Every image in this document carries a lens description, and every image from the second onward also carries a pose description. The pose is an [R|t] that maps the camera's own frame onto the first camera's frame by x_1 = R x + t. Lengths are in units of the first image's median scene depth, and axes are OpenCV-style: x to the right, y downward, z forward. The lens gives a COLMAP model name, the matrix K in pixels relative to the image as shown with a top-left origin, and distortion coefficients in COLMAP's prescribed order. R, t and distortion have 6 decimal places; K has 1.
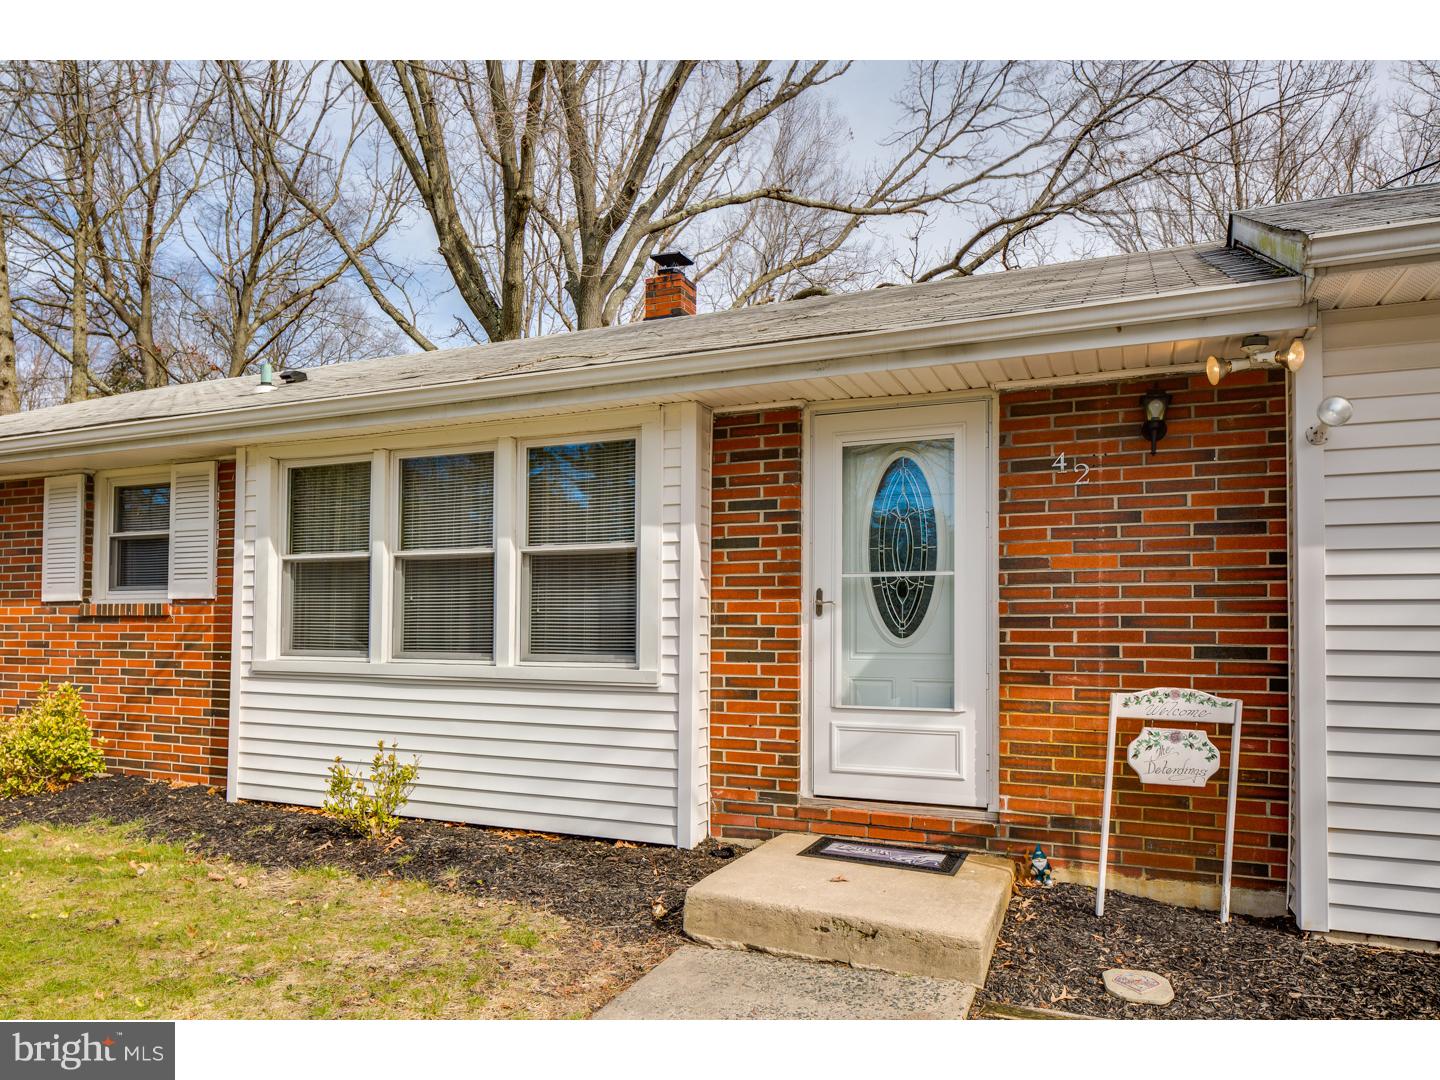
lens RADIAL K [[976.8, 0, 712.0], [0, 976.8, 609.4], [0, 0, 1]] dist [-0.008611, 0.004164]
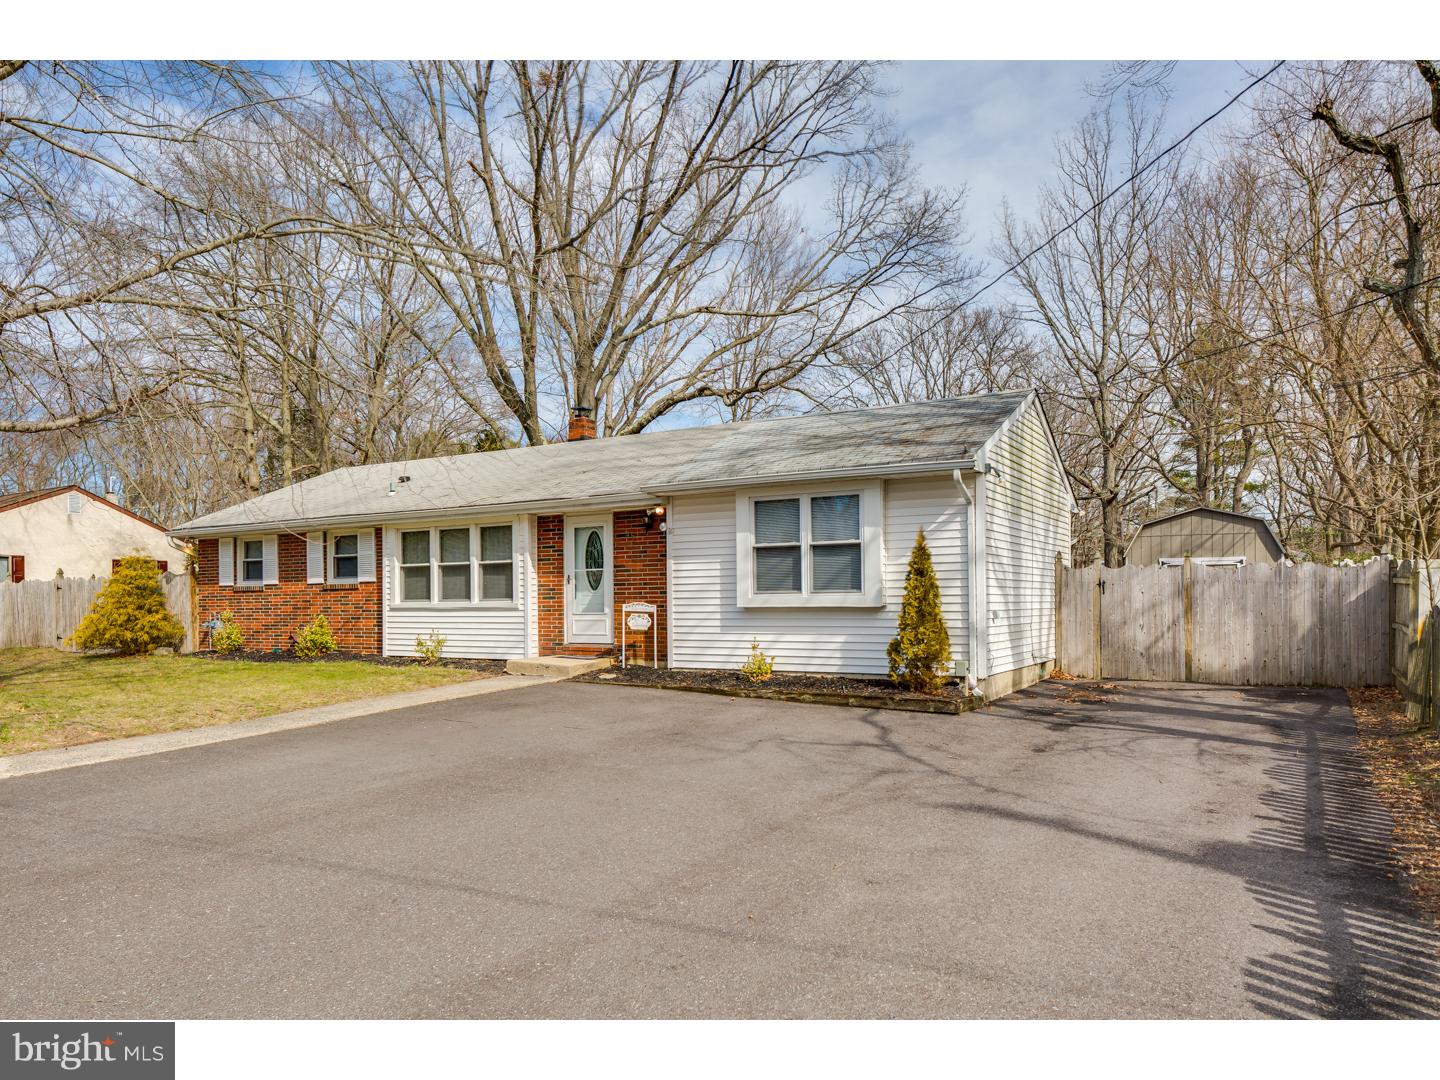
lens RADIAL K [[976.8, 0, 718.3], [0, 976.8, 615.1], [0, 0, 1]] dist [-0.008611, 0.004164]
pose [[0.993375, -0.014143, -0.114042, 0.888163], [0.018178, 0.999242, 0.034420, 0.007473], [0.113469, -0.036265, 0.992879, -1.902710]]
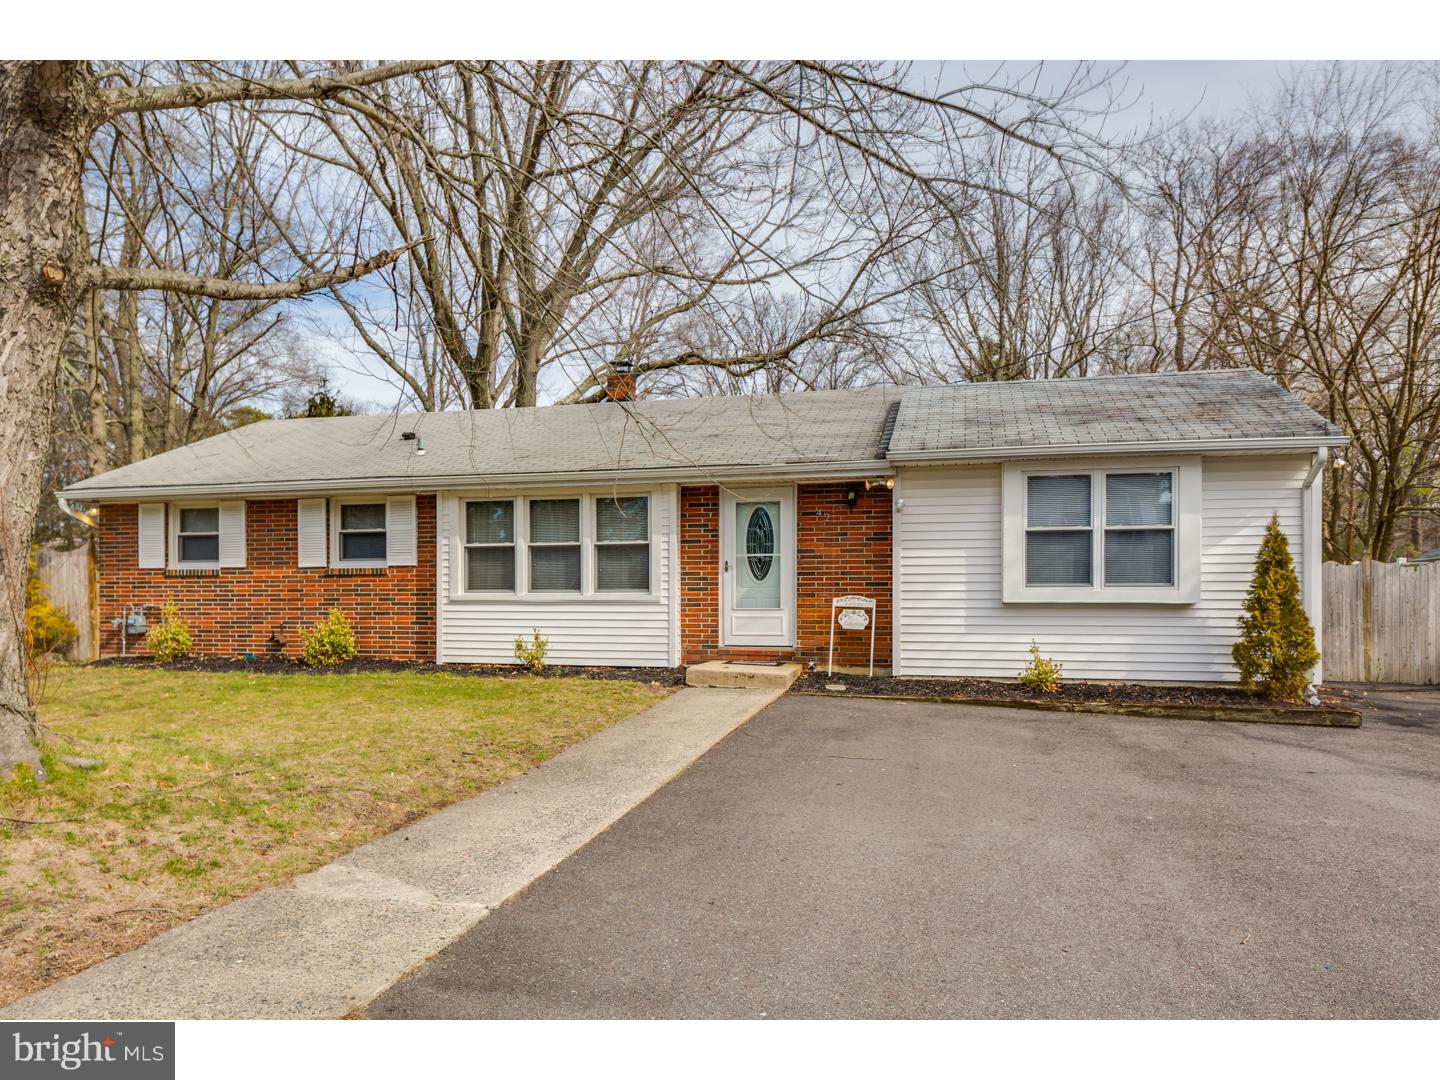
lens RADIAL K [[976.8, 0, 718.3], [0, 976.8, 616.6], [0, 0, 1]] dist [-0.008611, 0.004164]
pose [[0.986643, -0.010090, 0.162584, -0.298915], [0.003237, 0.999097, 0.042356, 0.014210], [-0.162865, -0.041264, 0.985785, -1.362758]]
